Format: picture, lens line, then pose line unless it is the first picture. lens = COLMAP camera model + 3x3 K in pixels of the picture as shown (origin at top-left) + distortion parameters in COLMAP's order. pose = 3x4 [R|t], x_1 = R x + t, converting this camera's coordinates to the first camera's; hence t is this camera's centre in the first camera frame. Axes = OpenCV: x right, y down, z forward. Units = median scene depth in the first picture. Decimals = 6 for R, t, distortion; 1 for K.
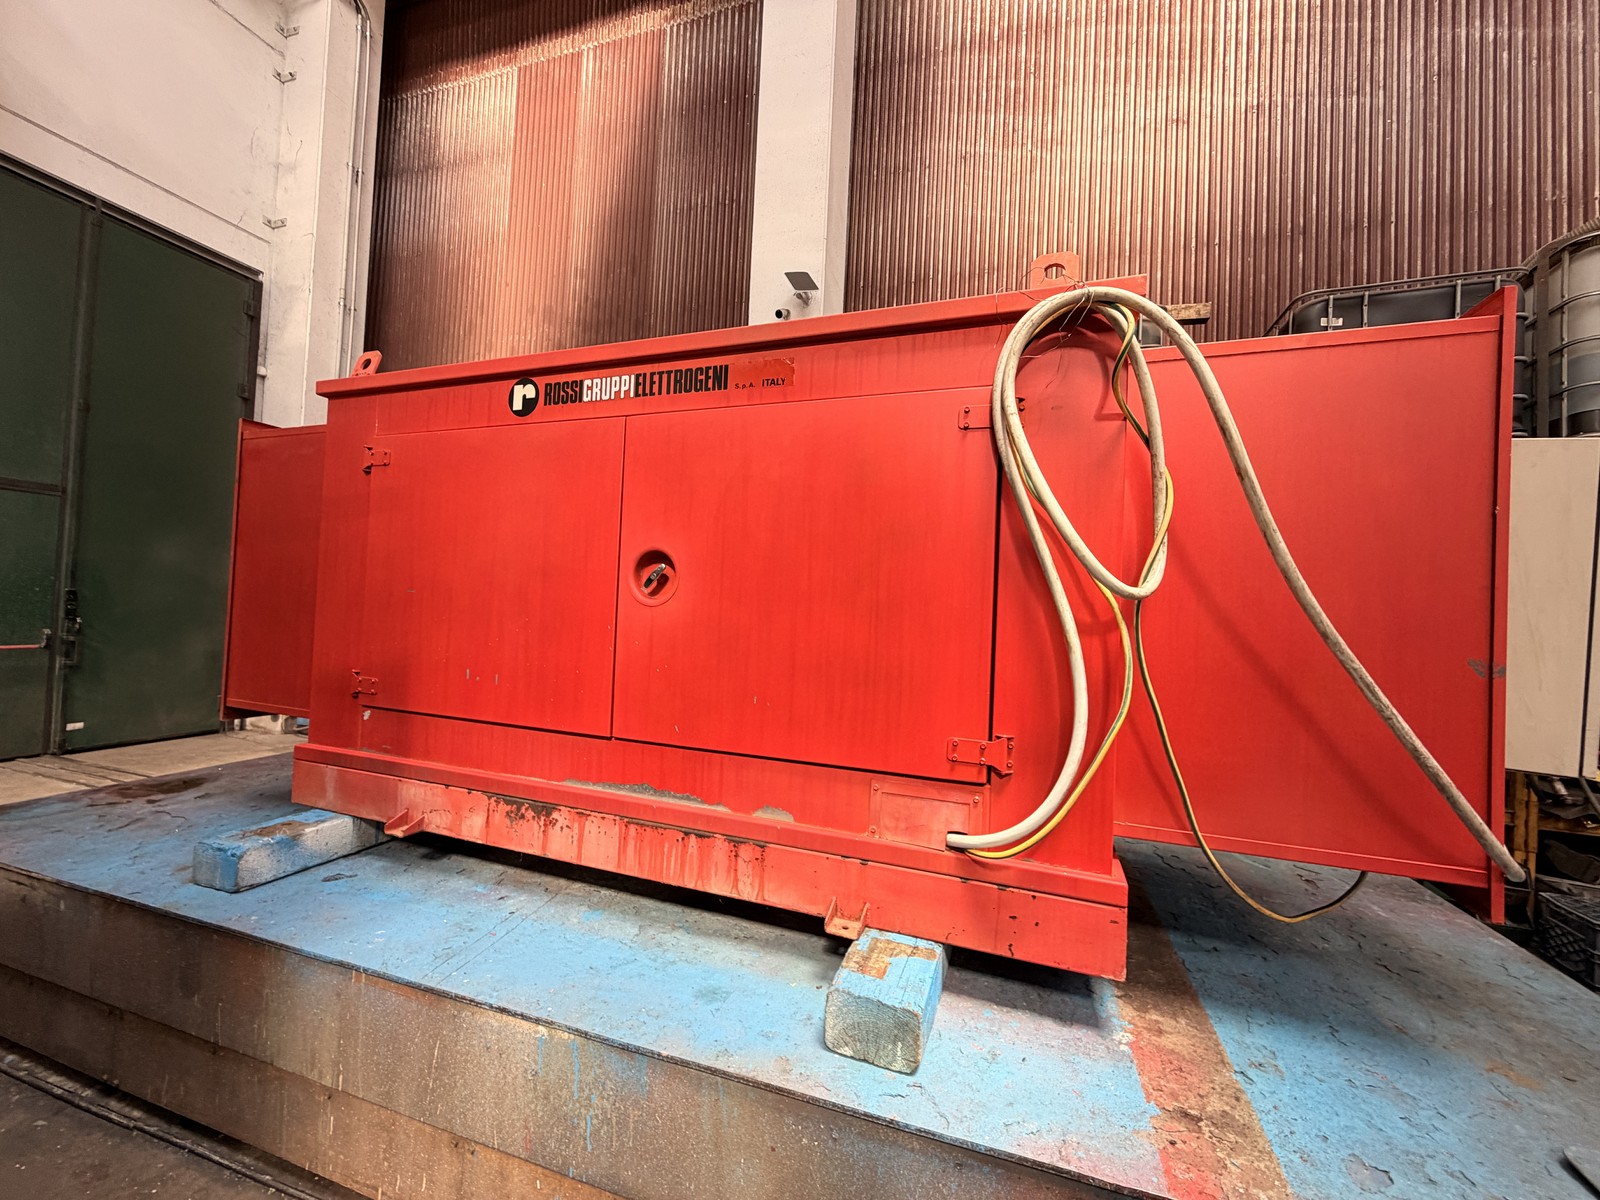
lens RADIAL K [[637.1, 0, 793.0], [0, 637.1, 595.9], [0, 0, 1]] dist [-0.000184, 0.000366]
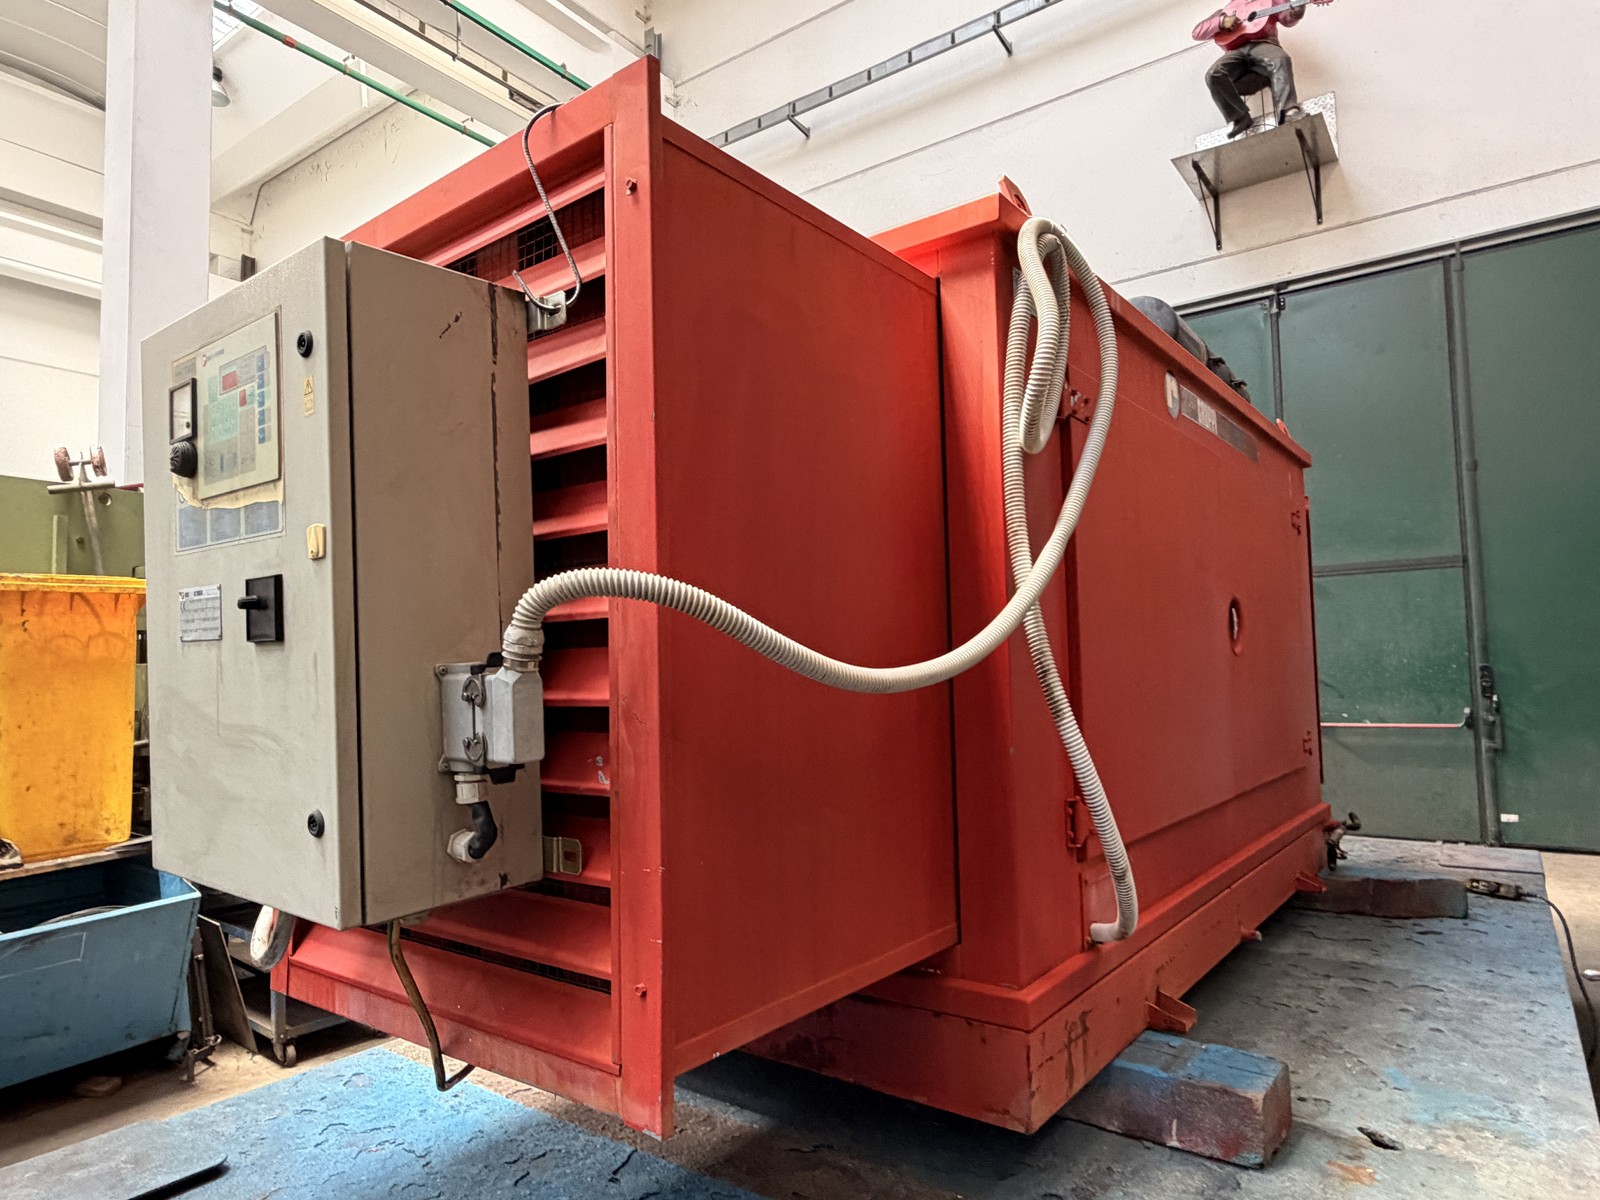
lens RADIAL K [[972.5, 0, 800.0], [0, 972.5, 600.0], [0, 0, 1]] dist [-0.000915, 0.000102]
pose [[-0.287966, -0.109592, -0.951349, 1.437639], [0.033262, 0.991686, -0.124307, 0.114520], [0.957063, -0.067440, -0.281927, 1.357172]]
